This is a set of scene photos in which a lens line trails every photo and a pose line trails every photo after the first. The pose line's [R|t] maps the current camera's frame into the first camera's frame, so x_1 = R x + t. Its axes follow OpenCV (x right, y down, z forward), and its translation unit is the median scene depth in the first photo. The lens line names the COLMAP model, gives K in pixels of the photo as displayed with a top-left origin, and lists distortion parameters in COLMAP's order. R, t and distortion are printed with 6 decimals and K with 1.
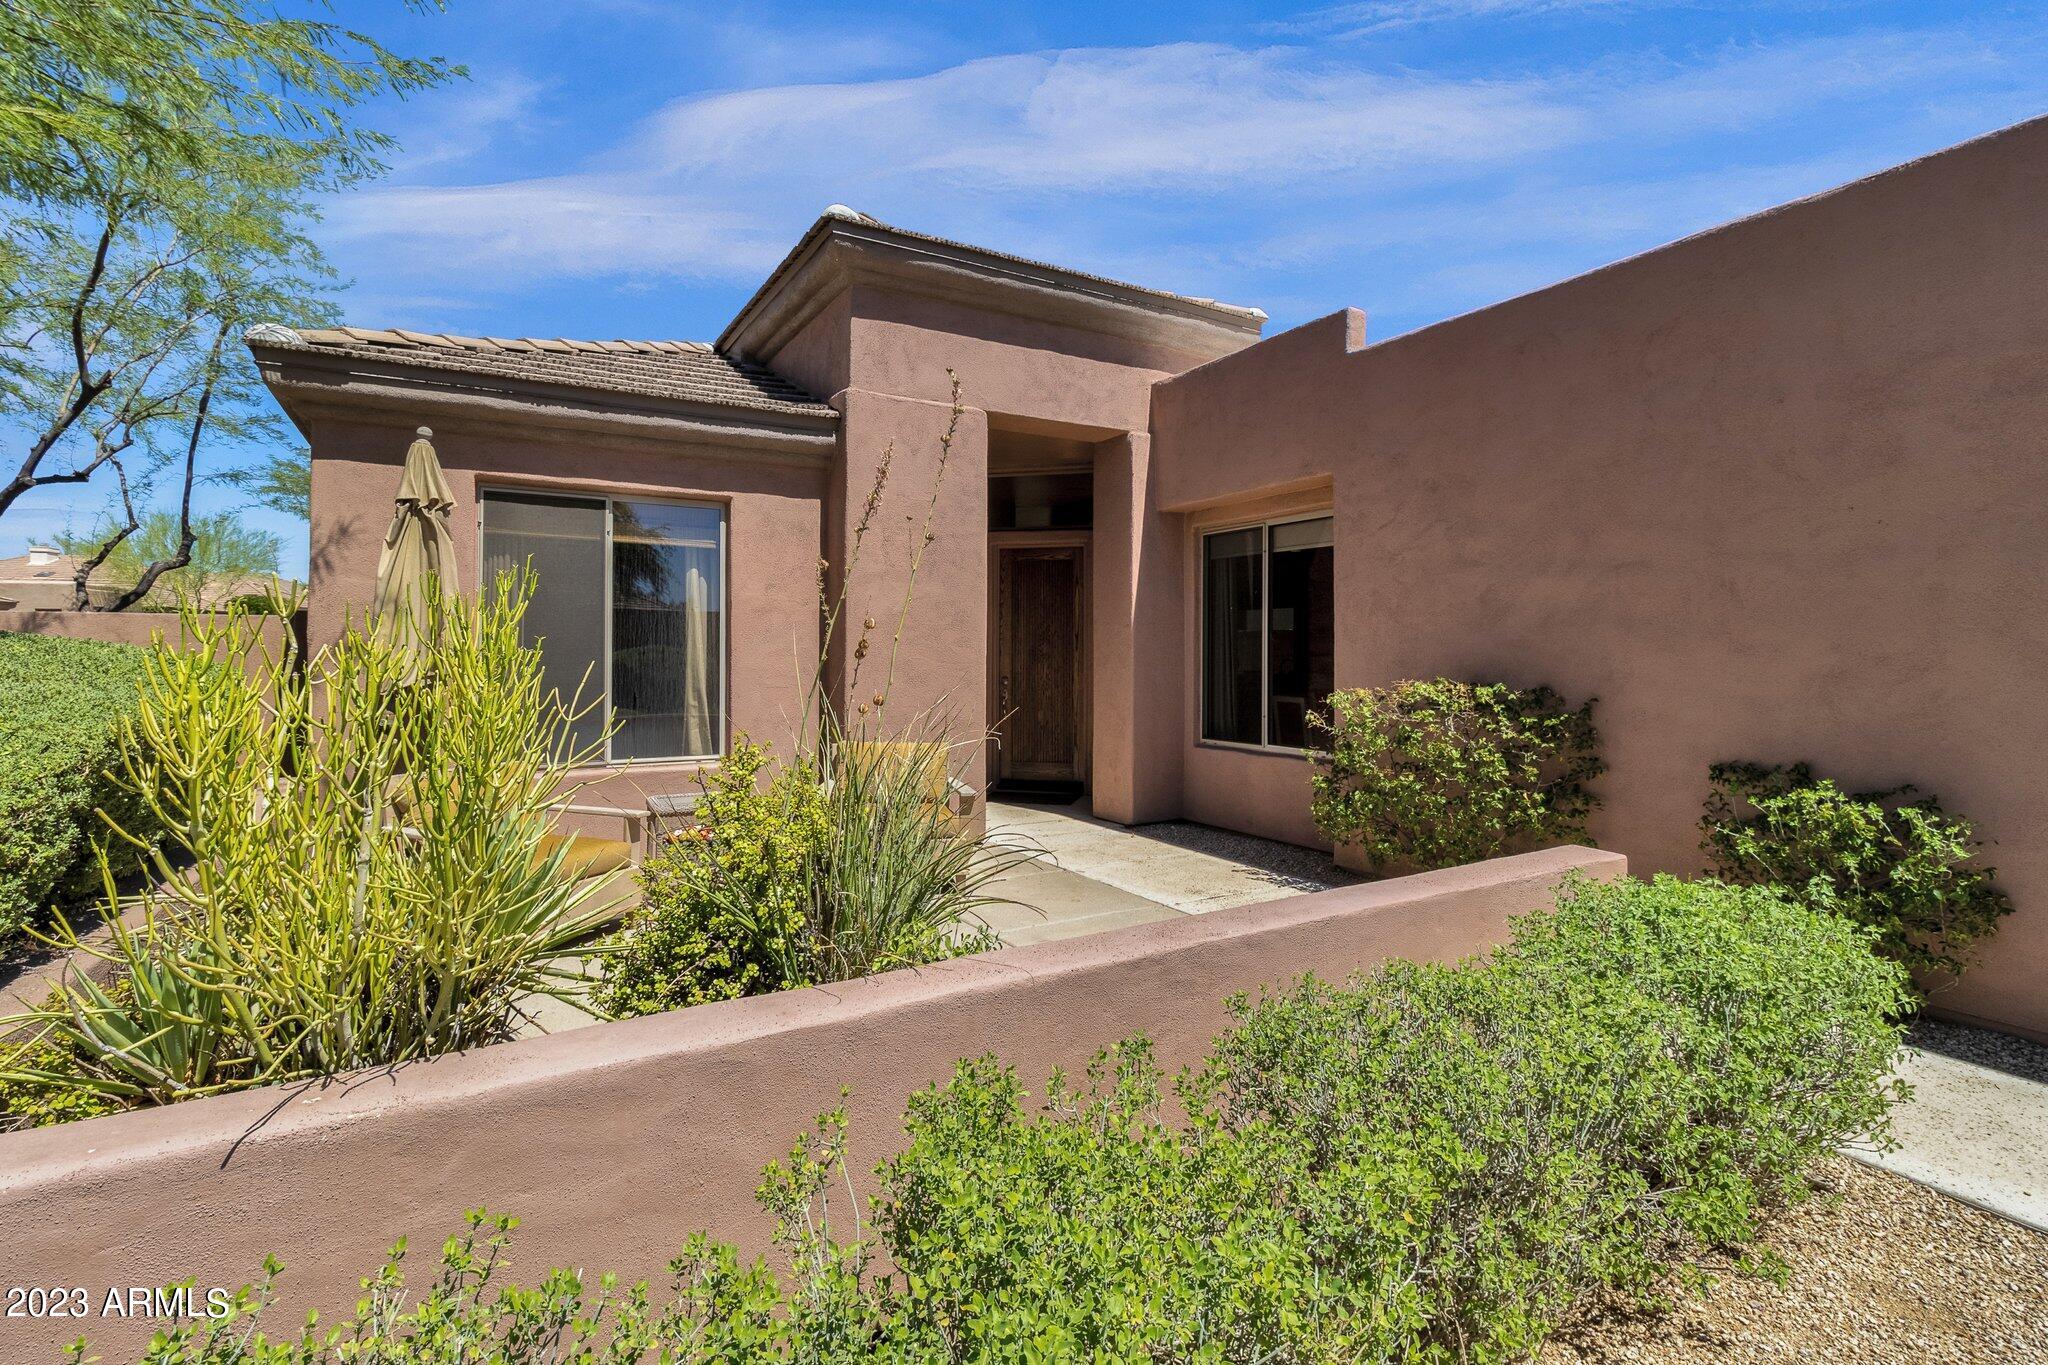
lens RADIAL K [[944.6, 0, 1026.5], [0, 944.6, 672.2], [0, 0, 1]] dist [0.001526, 0.000774]
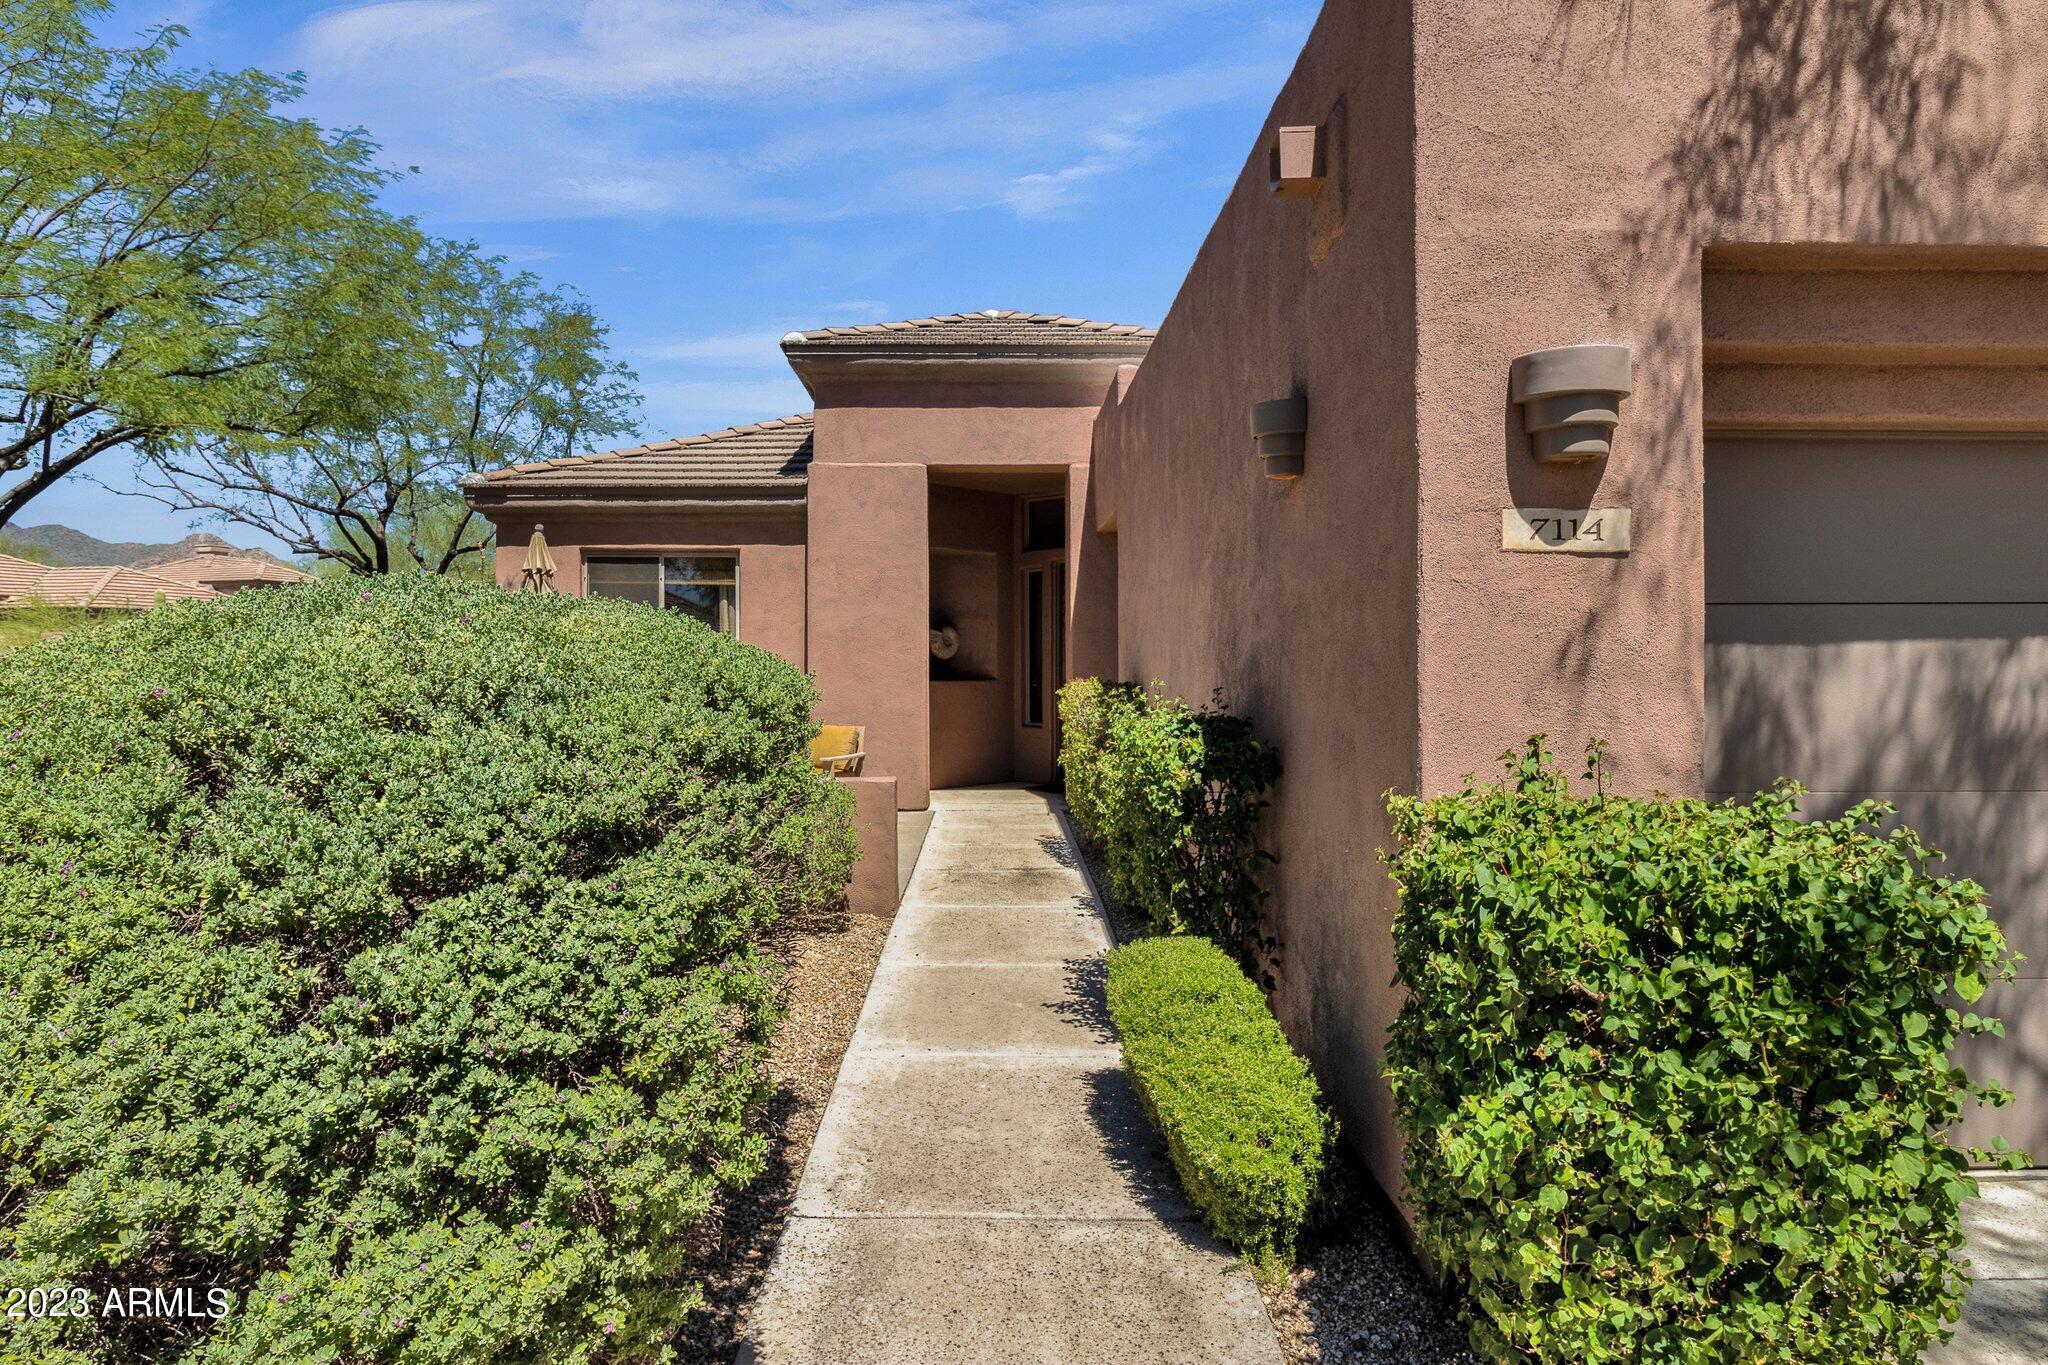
lens RADIAL K [[1188.0, 0, 1017.7], [0, 1188.0, 666.7], [0, 0, 1]] dist [0.002571, -0.001204]
pose [[0.868375, 0.003003, -0.495899, 0.918073], [-0.009216, 0.999907, -0.010084, 0.002912], [0.495823, 0.013327, 0.868321, -0.318231]]
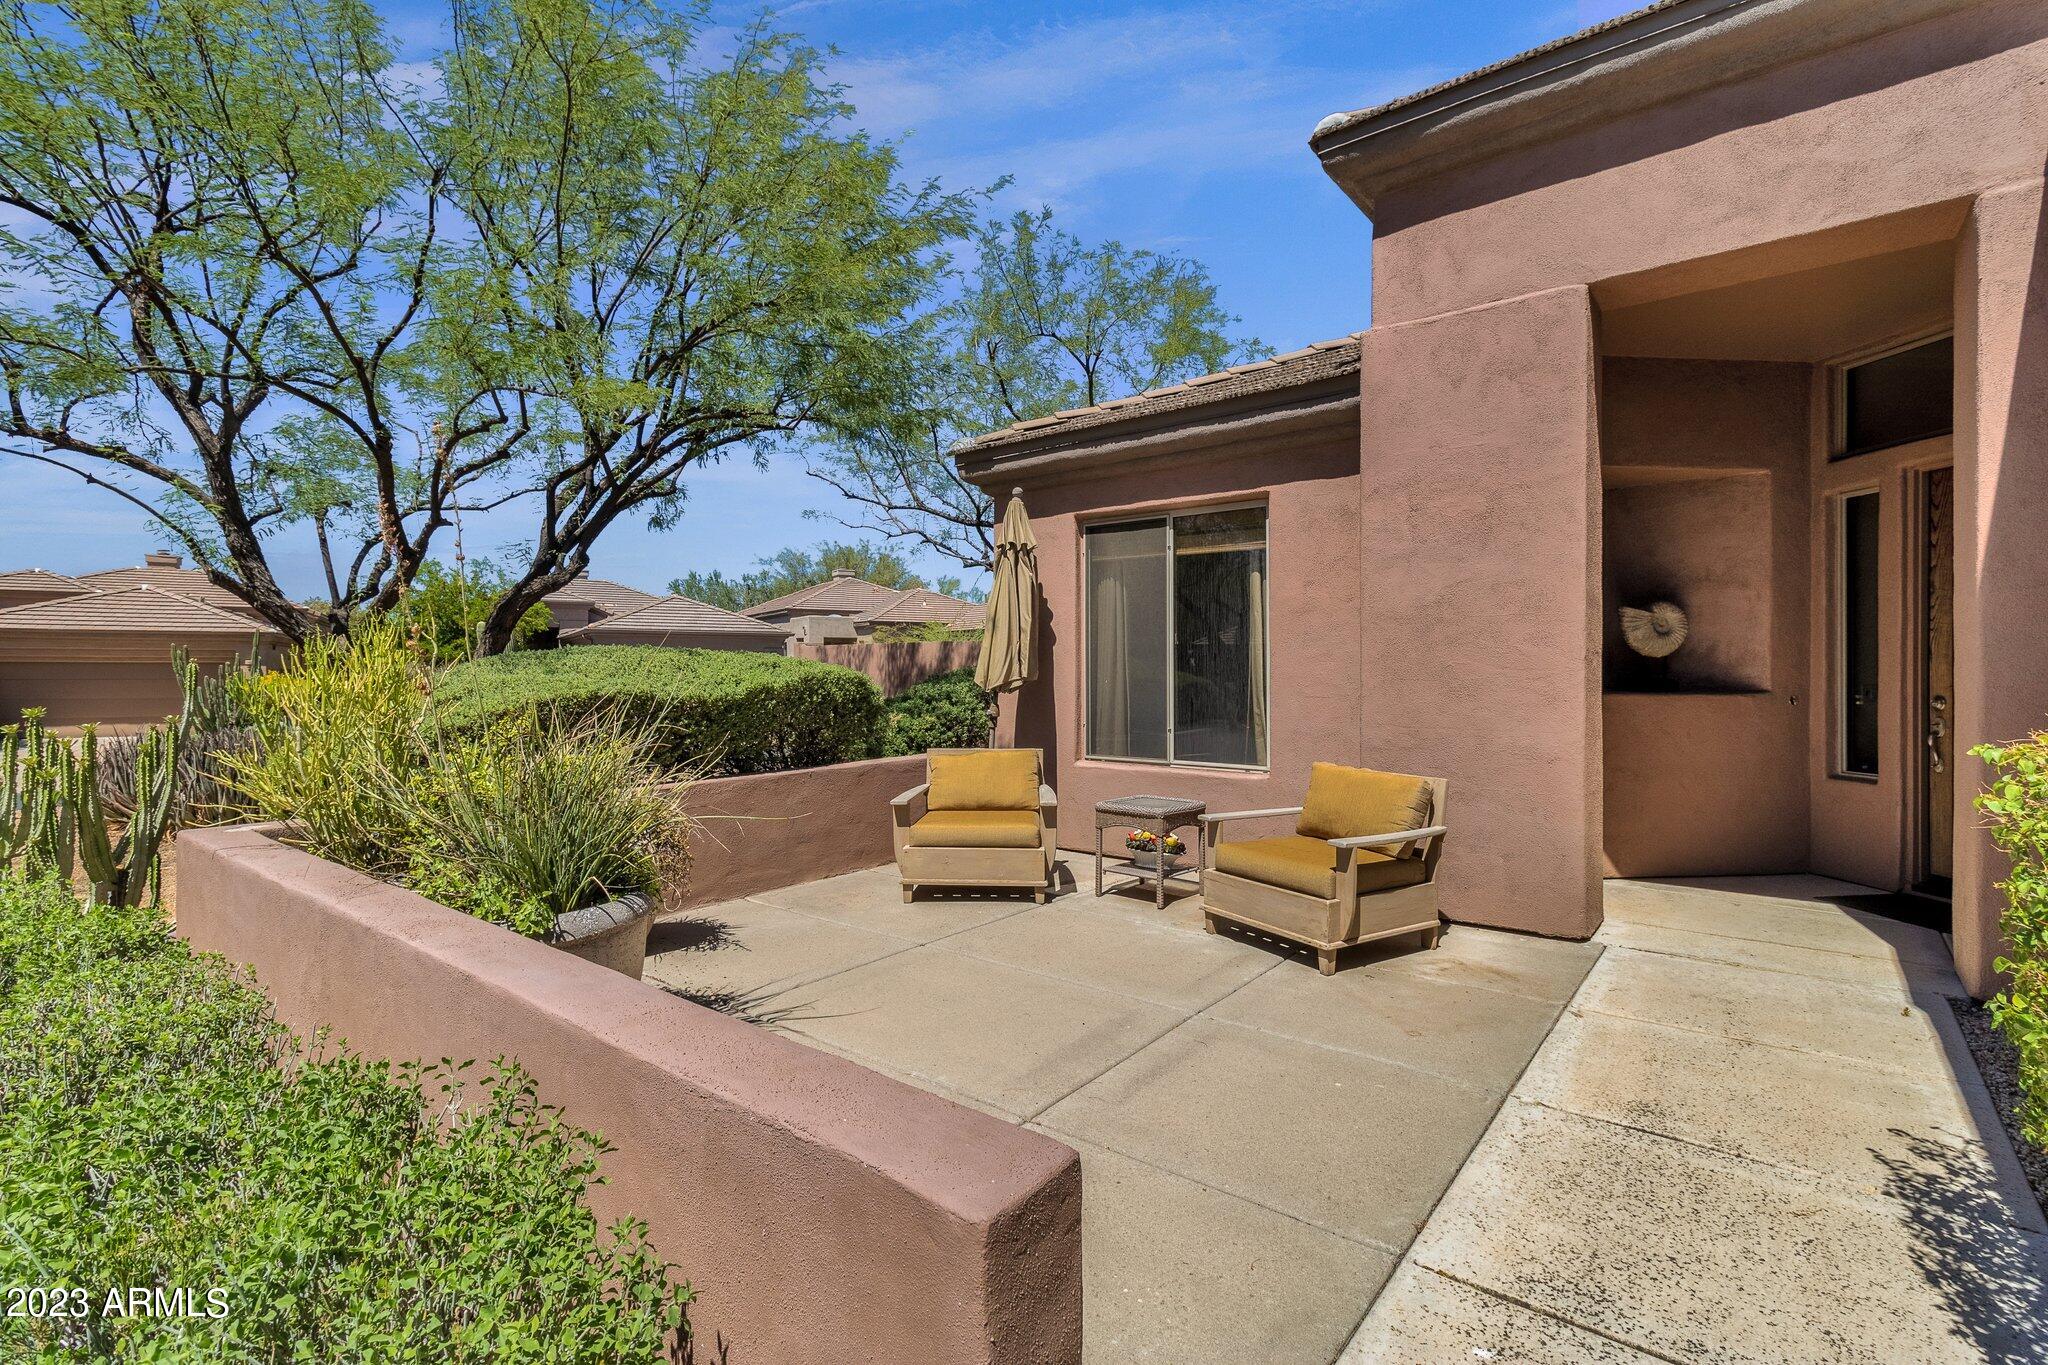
lens RADIAL K [[944.6, 0, 1018.0], [0, 944.6, 671.8], [0, 0, 1]] dist [0.001526, 0.000774]
pose [[0.339938, 0.004277, -0.940438, 0.478854], [-0.015603, 0.999878, -0.001093, -0.003496], [0.940318, 0.015046, 0.339963, 0.458247]]
